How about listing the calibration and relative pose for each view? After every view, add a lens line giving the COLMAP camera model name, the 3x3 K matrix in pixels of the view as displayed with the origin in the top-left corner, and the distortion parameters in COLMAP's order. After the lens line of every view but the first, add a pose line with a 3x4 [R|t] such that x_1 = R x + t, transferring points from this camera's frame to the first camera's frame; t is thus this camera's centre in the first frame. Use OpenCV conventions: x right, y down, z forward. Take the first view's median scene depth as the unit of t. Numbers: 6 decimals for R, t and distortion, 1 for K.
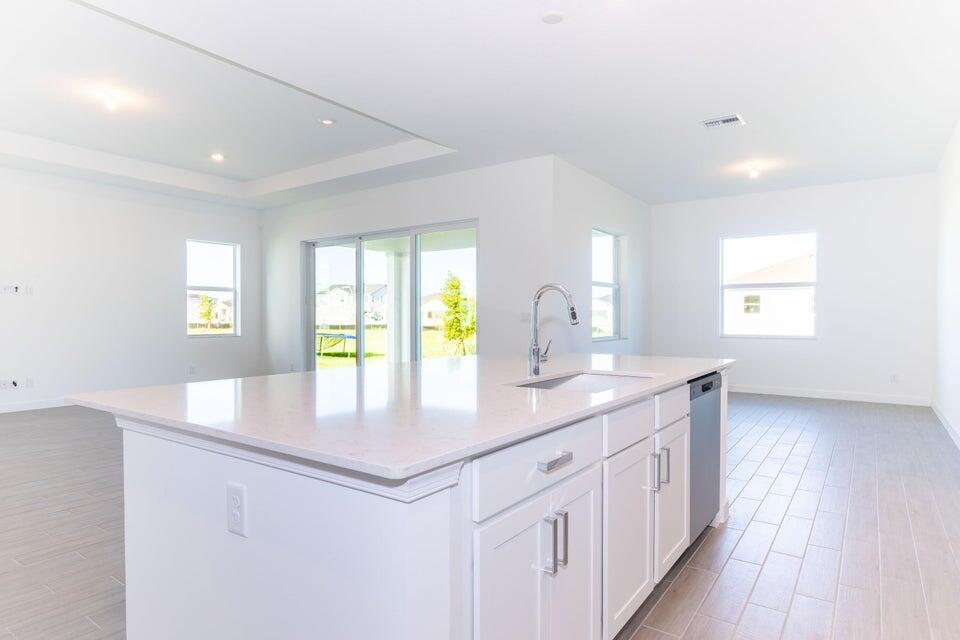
lens RADIAL K [[560.6, 0, 480.7], [0, 560.6, 323.1], [0, 0, 1]] dist [-0.004773, 0.000655]
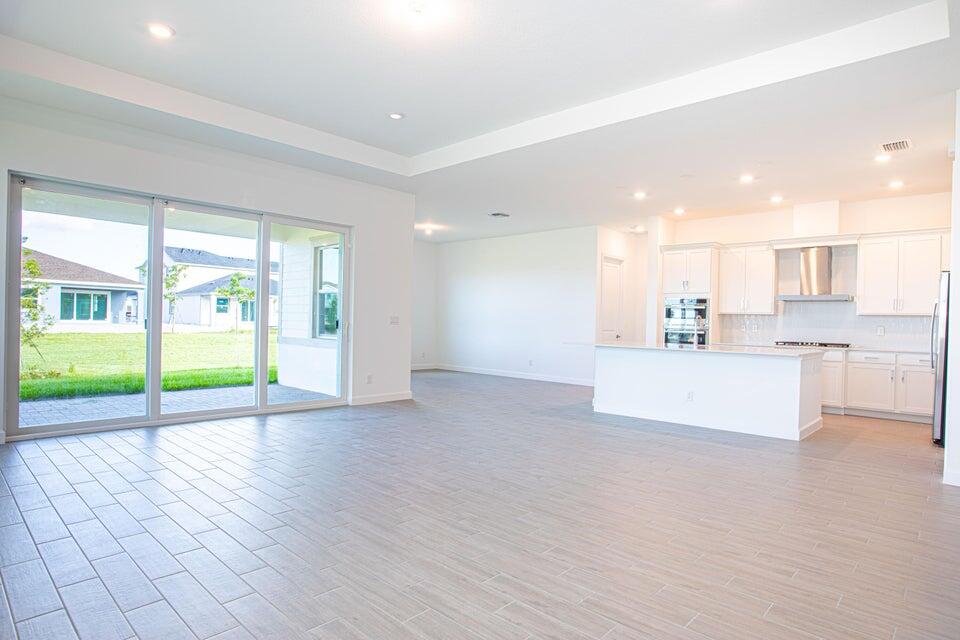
lens RADIAL K [[540.6, 0, 481.3], [0, 540.6, 323.4], [0, 0, 1]] dist [-0.022106, 0.001266]
pose [[0.116320, -0.000518, 0.993212, -0.663544], [-0.009072, 0.999958, 0.001584, -0.002536], [-0.993170, -0.009195, 0.116310, 0.416415]]
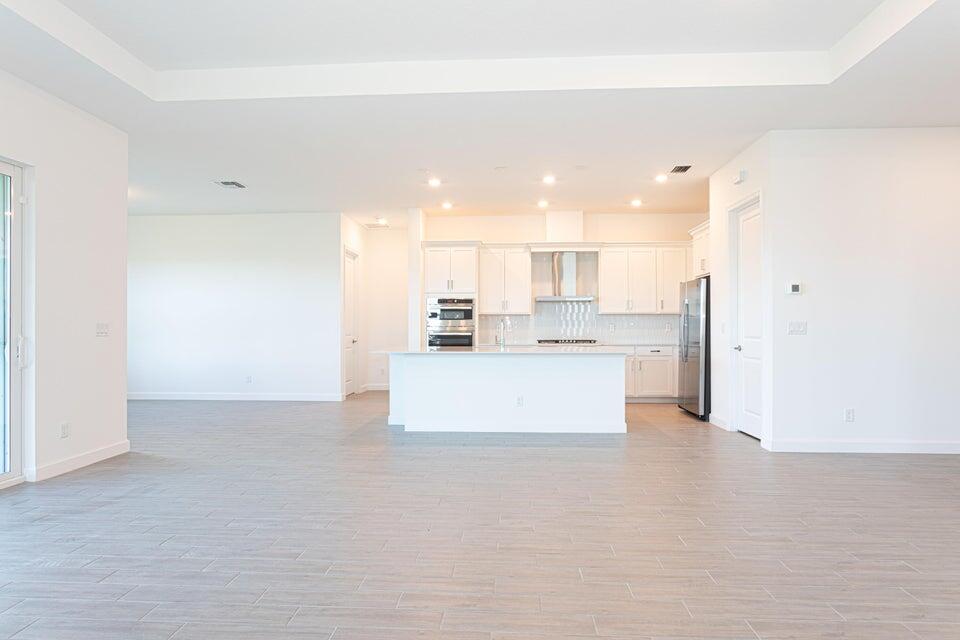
lens RADIAL K [[560.6, 0, 480.7], [0, 560.6, 323.1], [0, 0, 1]] dist [-0.004773, 0.000655]
pose [[-0.544801, 0.008370, 0.838524, -0.516169], [0.014315, 0.999897, -0.000681, -0.005201], [-0.838443, 0.011633, -0.544864, 0.607922]]
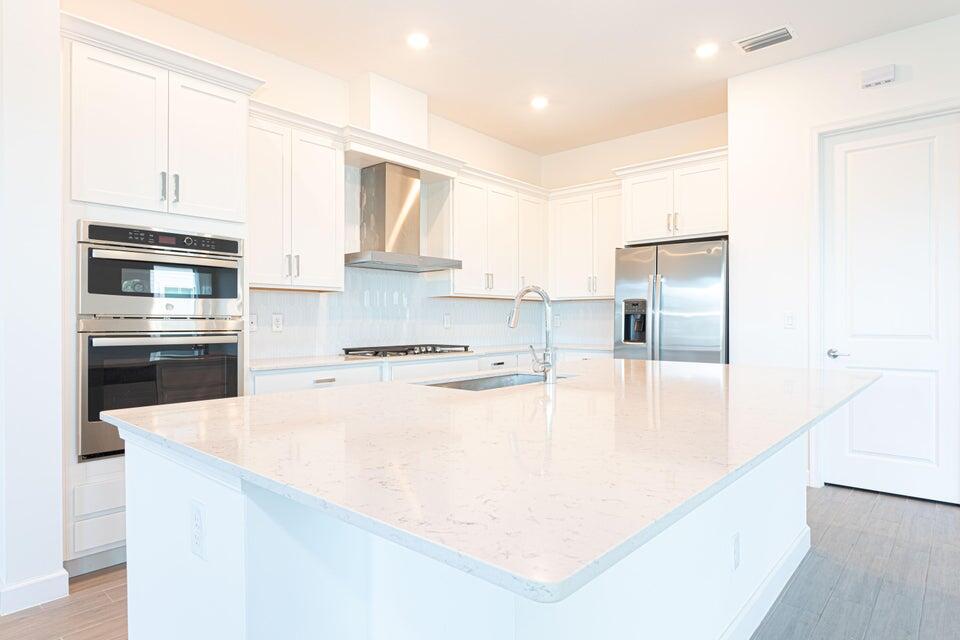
lens RADIAL K [[560.6, 0, 480.7], [0, 560.6, 323.1], [0, 0, 1]] dist [-0.004773, 0.000655]
pose [[-0.997074, 0.001976, 0.076413, 0.019056], [0.003582, 0.999776, 0.020882, -0.004268], [-0.076355, 0.021095, -0.996858, 0.453244]]
